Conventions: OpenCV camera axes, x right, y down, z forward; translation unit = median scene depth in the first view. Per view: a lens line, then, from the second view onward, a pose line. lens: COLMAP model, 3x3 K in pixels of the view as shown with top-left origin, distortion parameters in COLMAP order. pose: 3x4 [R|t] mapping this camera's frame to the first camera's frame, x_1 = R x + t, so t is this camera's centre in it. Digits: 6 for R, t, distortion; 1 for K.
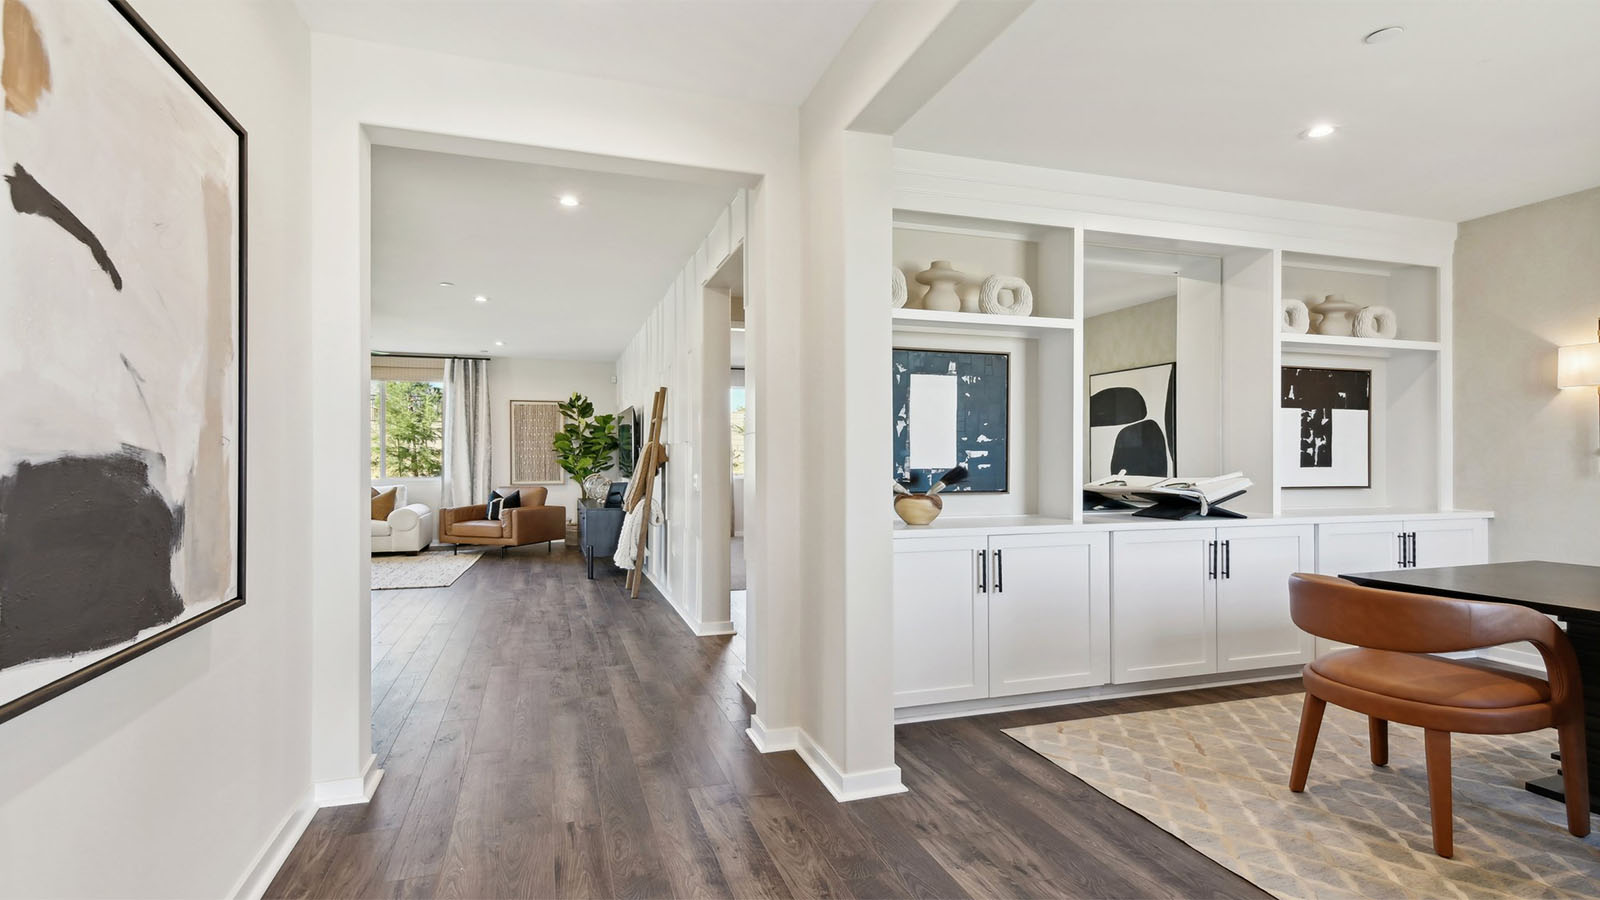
lens RADIAL K [[751.8, 0, 812.0], [0, 751.8, 464.9], [0, 0, 1]] dist [-0.007069, -0.000506]
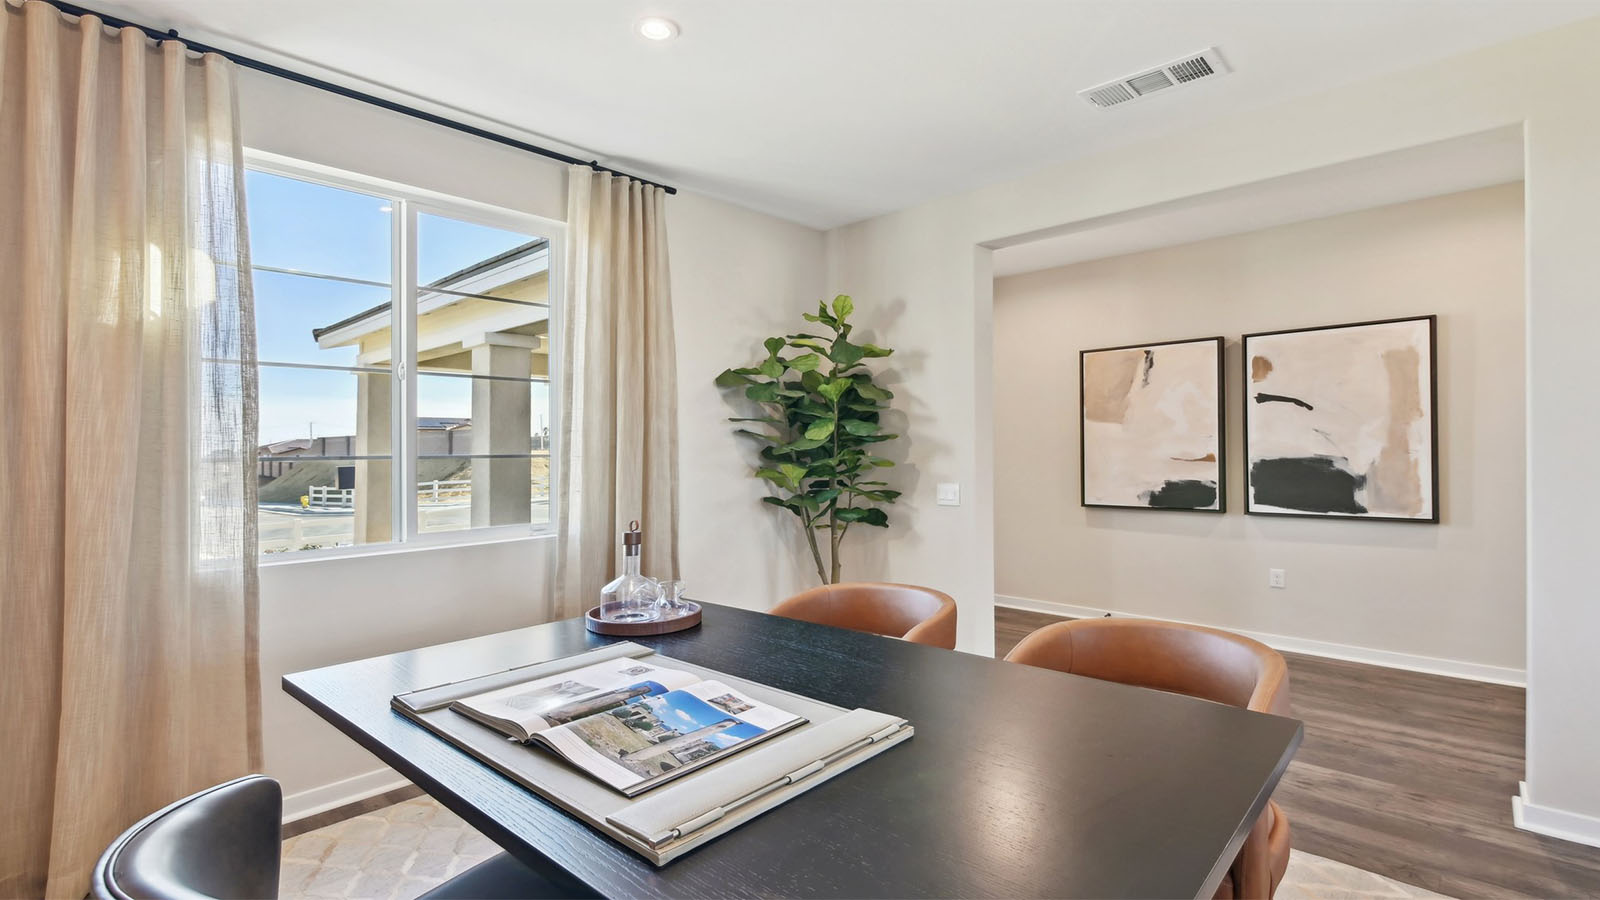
lens RADIAL K [[751.8, 0, 796.3], [0, 751.8, 447.9], [0, 0, 1]] dist [-0.007069, -0.000506]
pose [[-0.884024, 0.008659, -0.467361, 0.900994], [0.006053, 0.999957, 0.007078, -0.031045], [0.467402, 0.003428, -0.884038, 0.939168]]
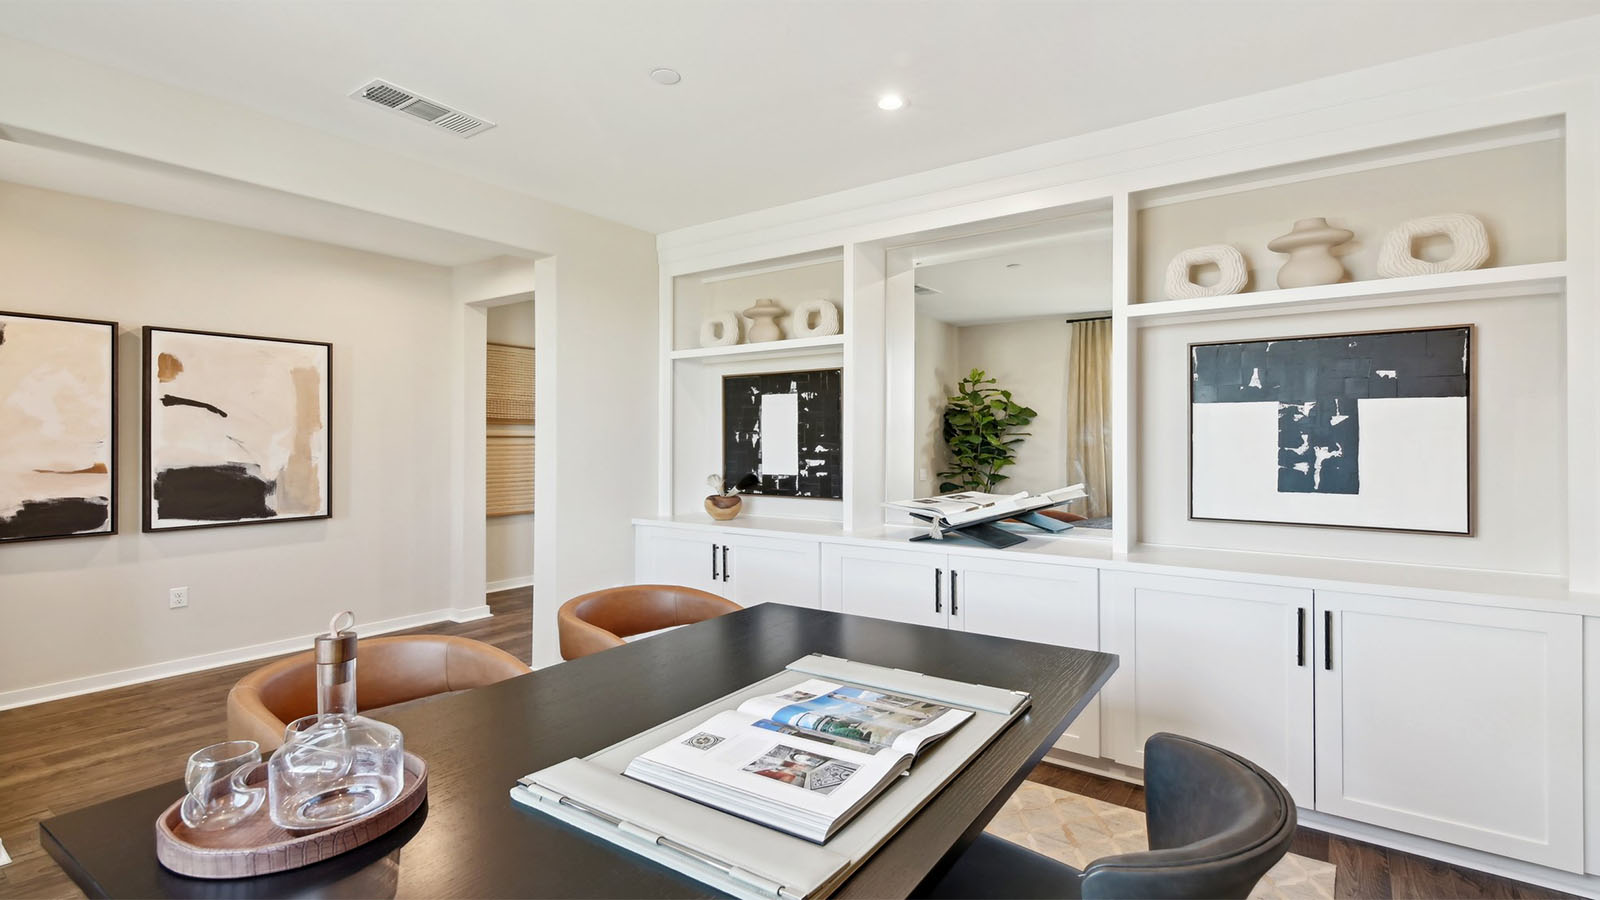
lens RADIAL K [[751.8, 0, 815.5], [0, 751.8, 439.3], [0, 0, 1]] dist [-0.007069, -0.000506]
pose [[0.605845, -0.001785, -0.795581, 1.096384], [-0.007950, 0.999934, -0.008297, -0.040168], [0.795543, 0.011352, 0.605791, 0.338019]]
